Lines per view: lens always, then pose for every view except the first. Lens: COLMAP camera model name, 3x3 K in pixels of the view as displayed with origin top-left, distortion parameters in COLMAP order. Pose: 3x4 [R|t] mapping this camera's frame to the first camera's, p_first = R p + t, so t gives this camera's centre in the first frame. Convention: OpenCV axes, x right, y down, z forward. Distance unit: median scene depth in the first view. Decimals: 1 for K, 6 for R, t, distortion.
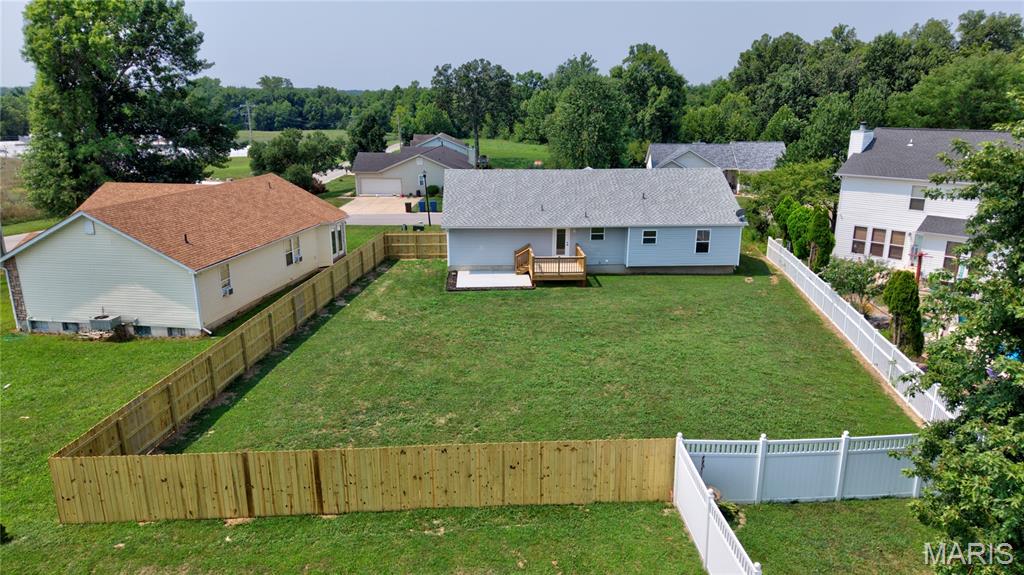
lens RADIAL K [[687.4, 0, 516.7], [0, 687.4, 290.5], [0, 0, 1]] dist [0.047488, -0.064356]
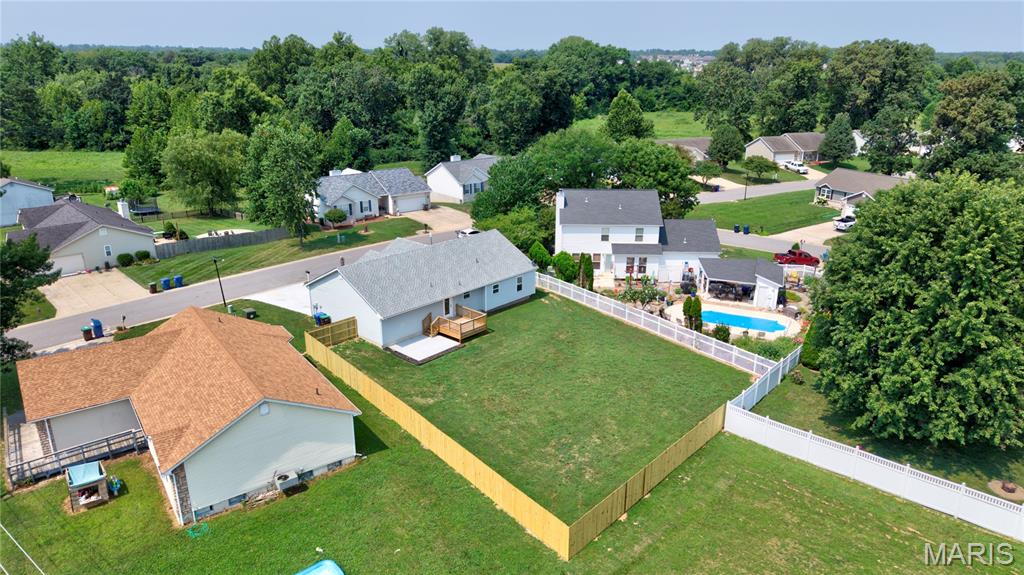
lens RADIAL K [[687.4, 0, 516.7], [0, 687.4, 290.5], [0, 0, 1]] dist [0.047488, -0.064356]
pose [[0.698387, -0.227812, 0.678496, -0.780324], [0.180243, 0.973419, 0.141308, -0.274542], [-0.692653, 0.023606, 0.720885, -0.103125]]
